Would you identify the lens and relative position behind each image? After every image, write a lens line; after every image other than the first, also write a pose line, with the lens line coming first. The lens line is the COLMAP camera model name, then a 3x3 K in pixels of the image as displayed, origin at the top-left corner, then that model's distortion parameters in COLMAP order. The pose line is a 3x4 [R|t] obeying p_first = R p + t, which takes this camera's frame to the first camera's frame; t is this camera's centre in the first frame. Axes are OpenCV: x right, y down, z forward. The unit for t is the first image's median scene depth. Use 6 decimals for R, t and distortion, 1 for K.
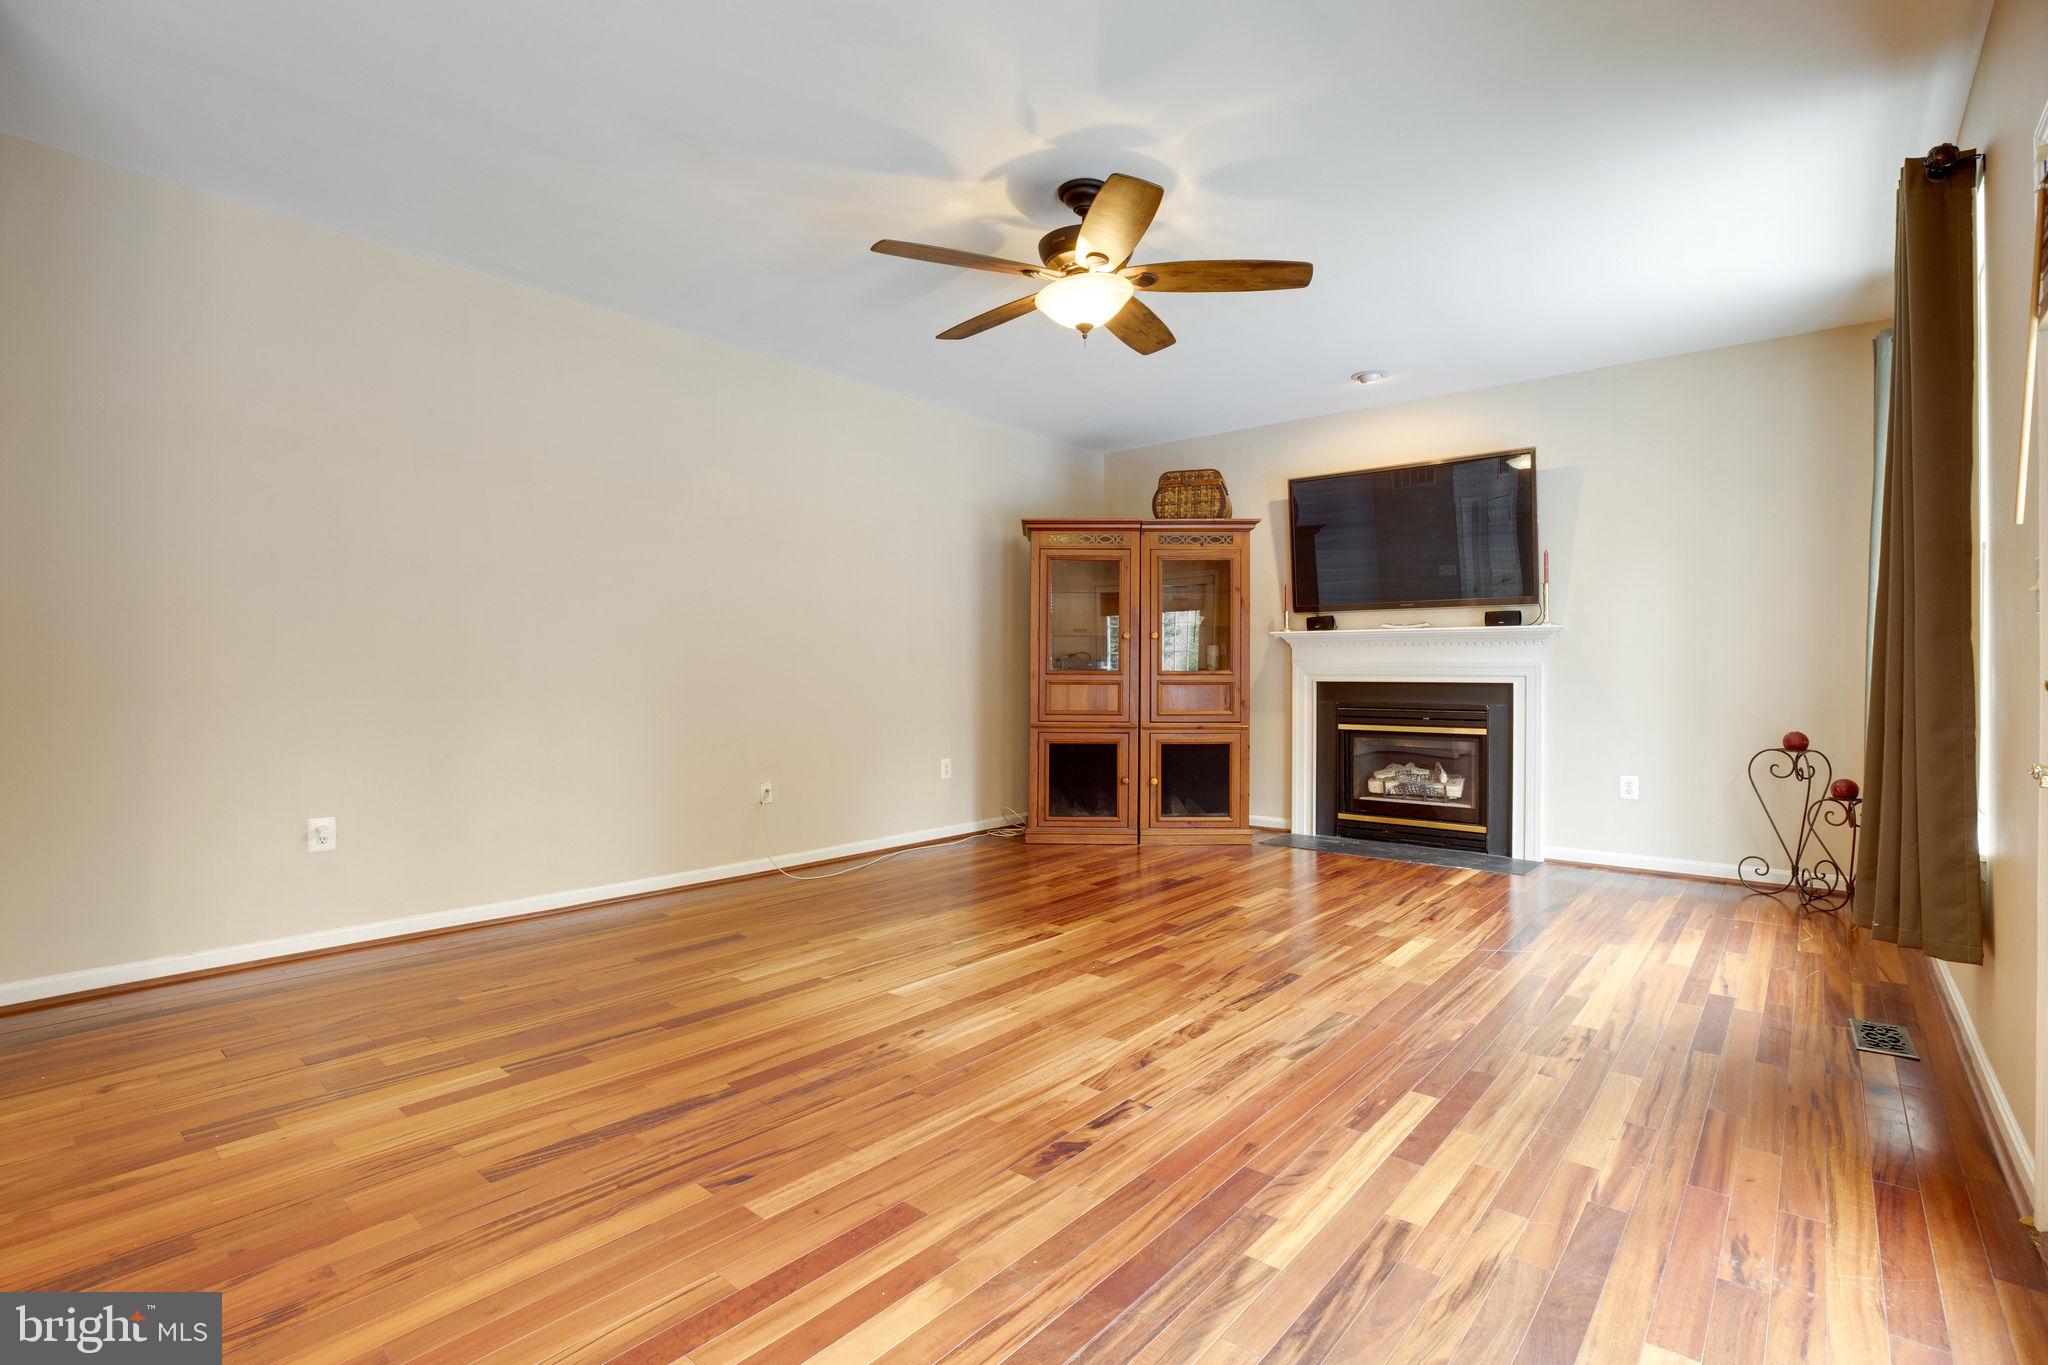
lens RADIAL K [[957.2, 0, 1006.8], [0, 957.2, 678.7], [0, 0, 1]] dist [-0.041808, 0.012105]
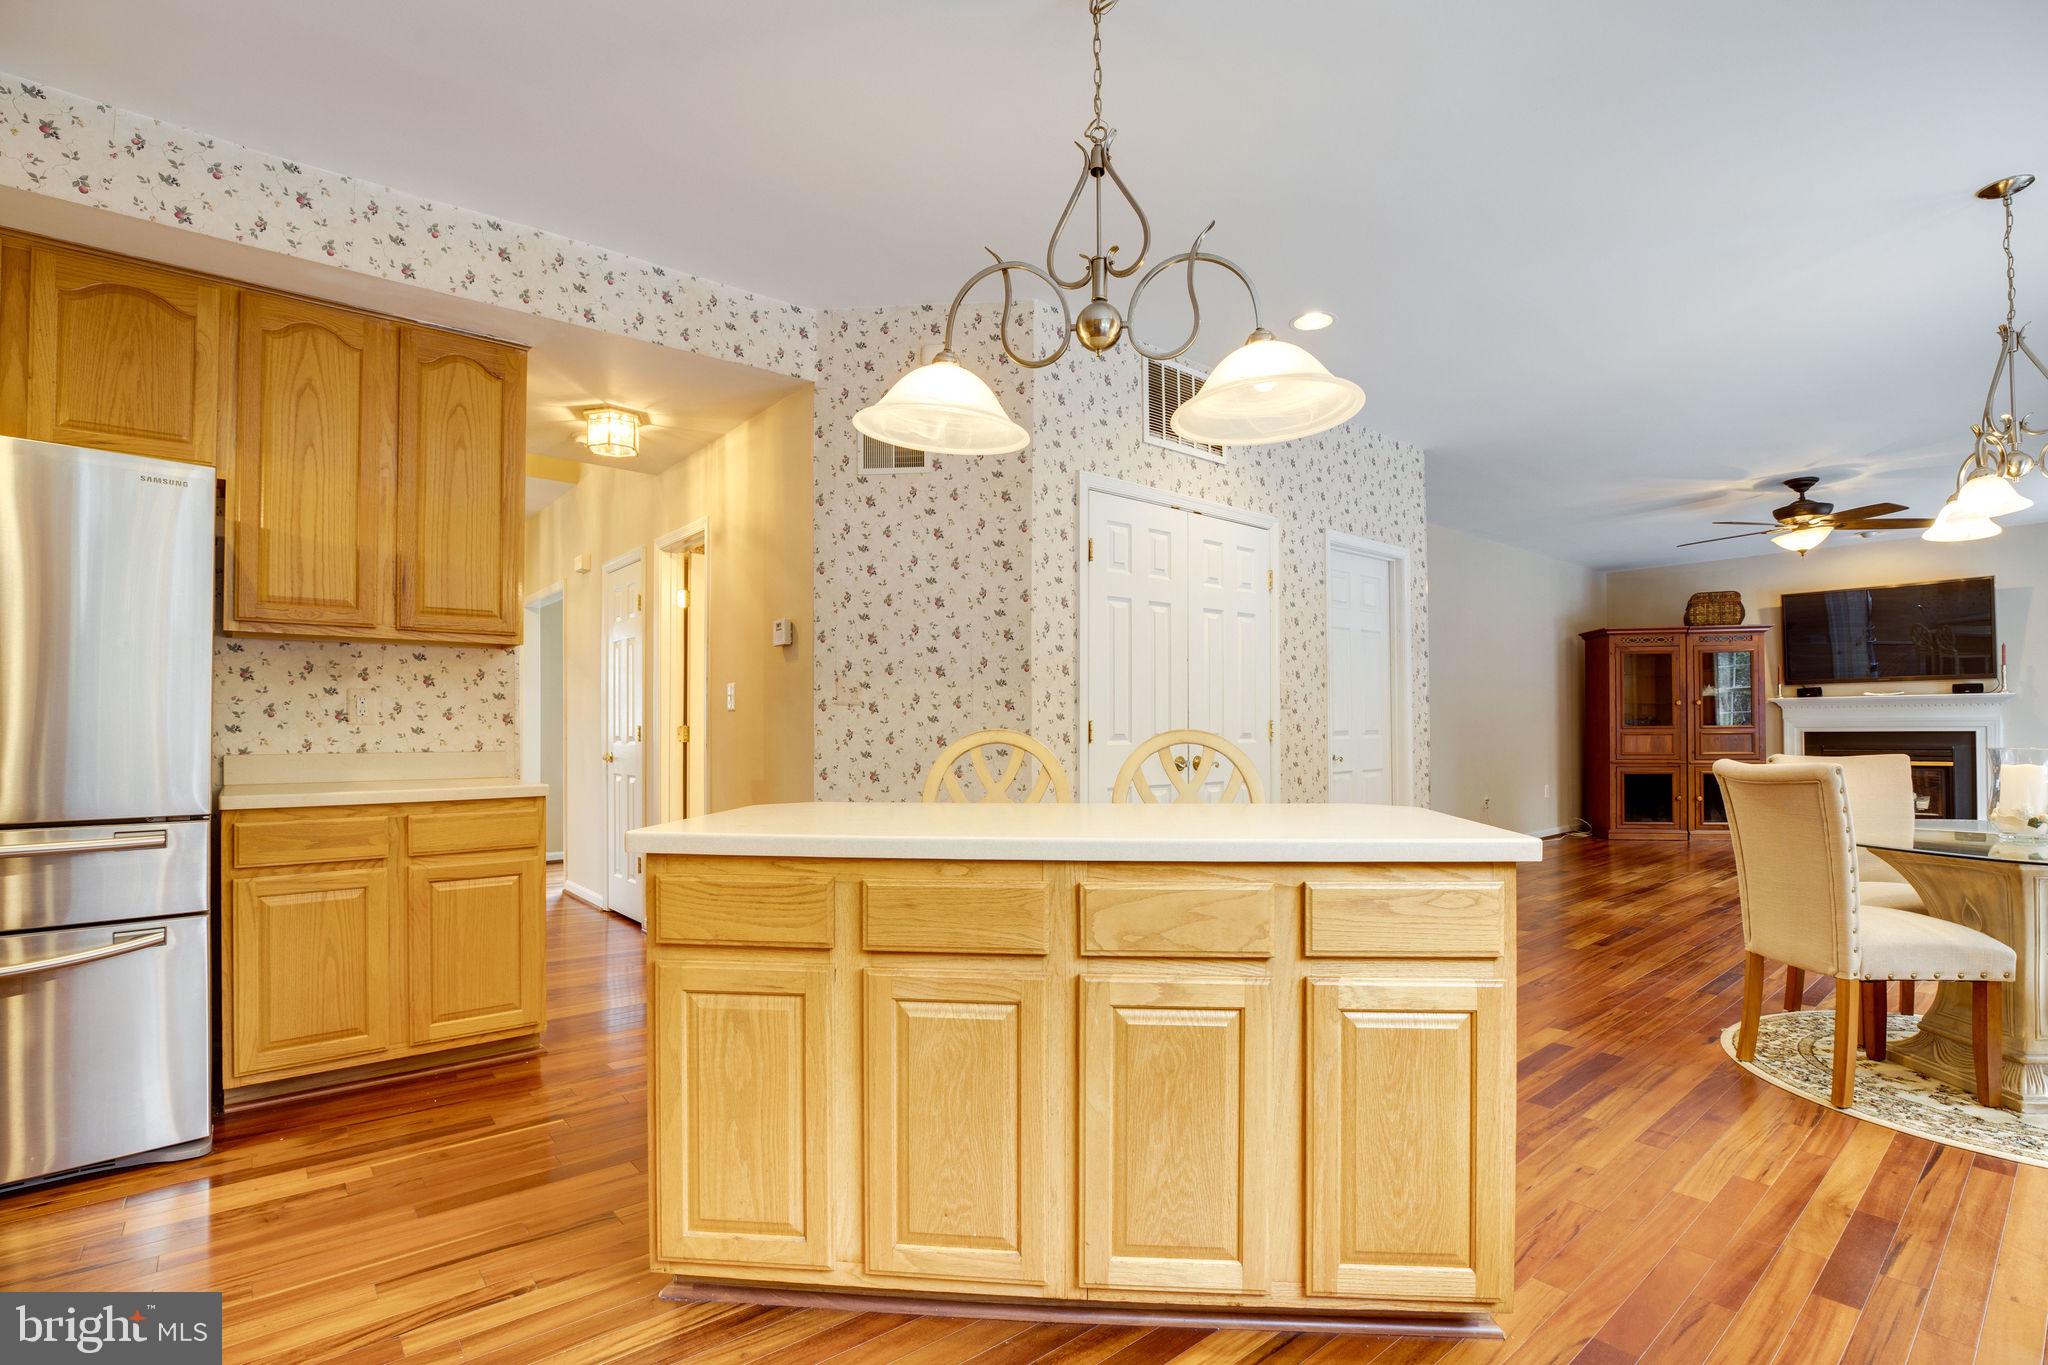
lens RADIAL K [[957.2, 0, 1012.0], [0, 957.2, 716.4], [0, 0, 1]] dist [-0.041808, 0.012105]
pose [[0.987371, -0.011898, -0.157978, -0.731175], [0.008489, 0.999717, -0.022240, 0.001115], [0.158198, 0.020618, 0.987192, -0.686931]]
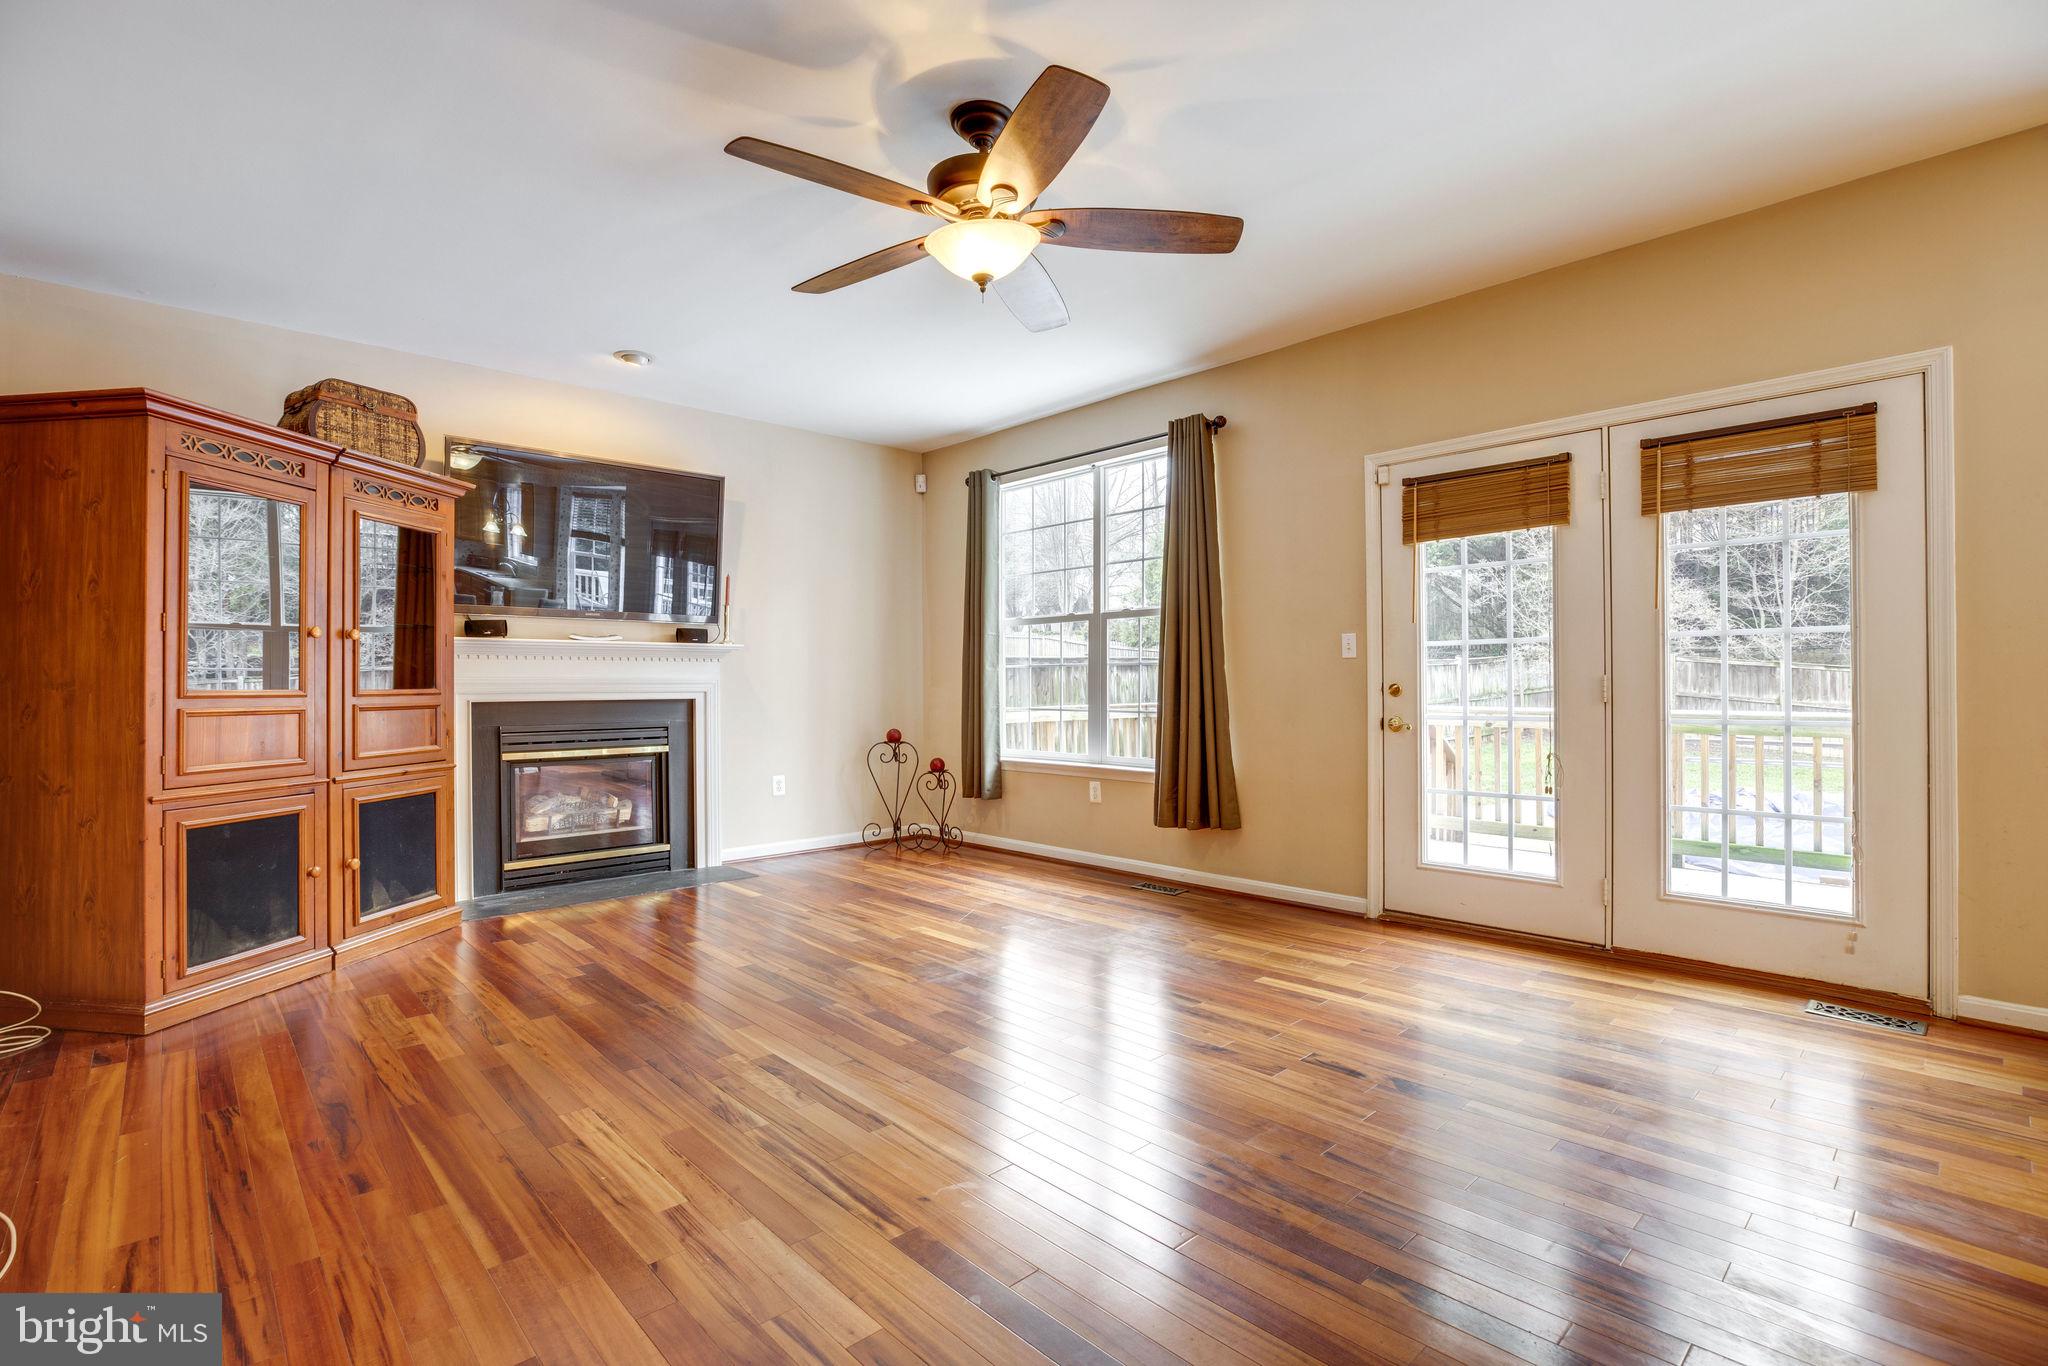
lens RADIAL K [[957.2, 0, 1021.1], [0, 957.2, 687.3], [0, 0, 1]] dist [-0.041808, 0.012105]
pose [[0.097373, -0.004333, 0.995239, -0.451562], [0.015032, 0.999883, 0.002882, -0.005182], [-0.995134, 0.014680, 0.097427, 0.530891]]
